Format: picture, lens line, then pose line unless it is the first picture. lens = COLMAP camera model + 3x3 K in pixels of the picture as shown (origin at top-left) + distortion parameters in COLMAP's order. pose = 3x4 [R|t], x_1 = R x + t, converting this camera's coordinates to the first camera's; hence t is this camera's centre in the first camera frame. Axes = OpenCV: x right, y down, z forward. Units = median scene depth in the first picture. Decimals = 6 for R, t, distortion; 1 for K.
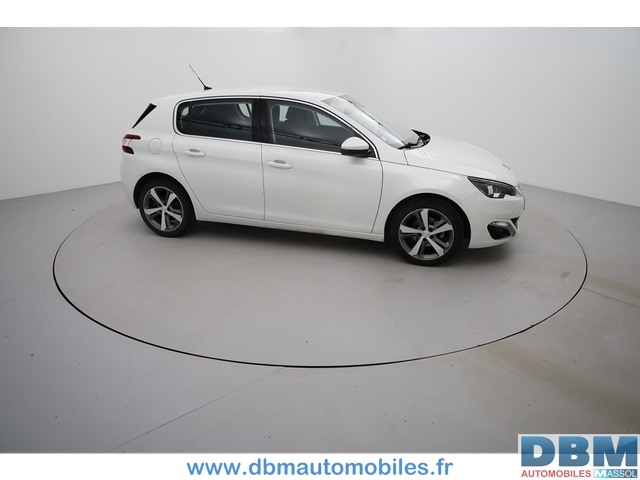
lens RADIAL K [[439.5, 0, 320.0], [0, 439.5, 240.0], [0, 0, 1]] dist [-0.061750, 0.002739]
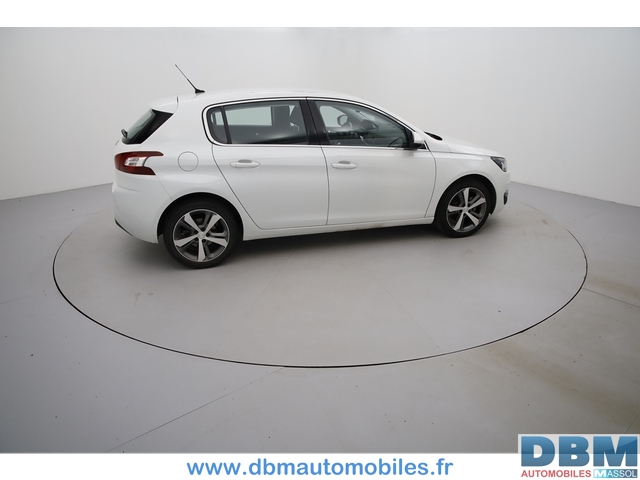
lens RADIAL K [[439.5, 0, 320.0], [0, 439.5, 240.0], [0, 0, 1]] dist [-0.061750, 0.002739]
pose [[0.840218, -0.197768, 0.504897, -0.681135], [0.197271, 0.978799, 0.055109, -0.073647], [-0.505092, 0.053298, 0.861418, 0.185598]]
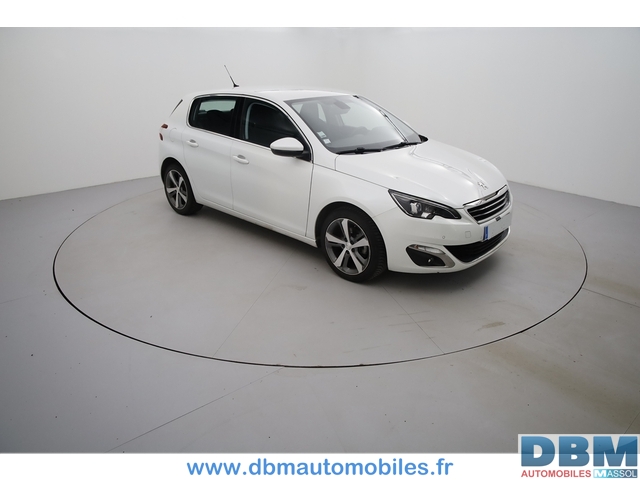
lens RADIAL K [[439.5, 0, 320.0], [0, 439.5, 240.0], [0, 0, 1]] dist [-0.061750, 0.002739]
pose [[0.893396, 0.162600, -0.418814, 0.564537], [-0.160830, 0.986179, 0.039799, -0.052831], [0.419497, 0.031802, 0.907199, 0.123271]]
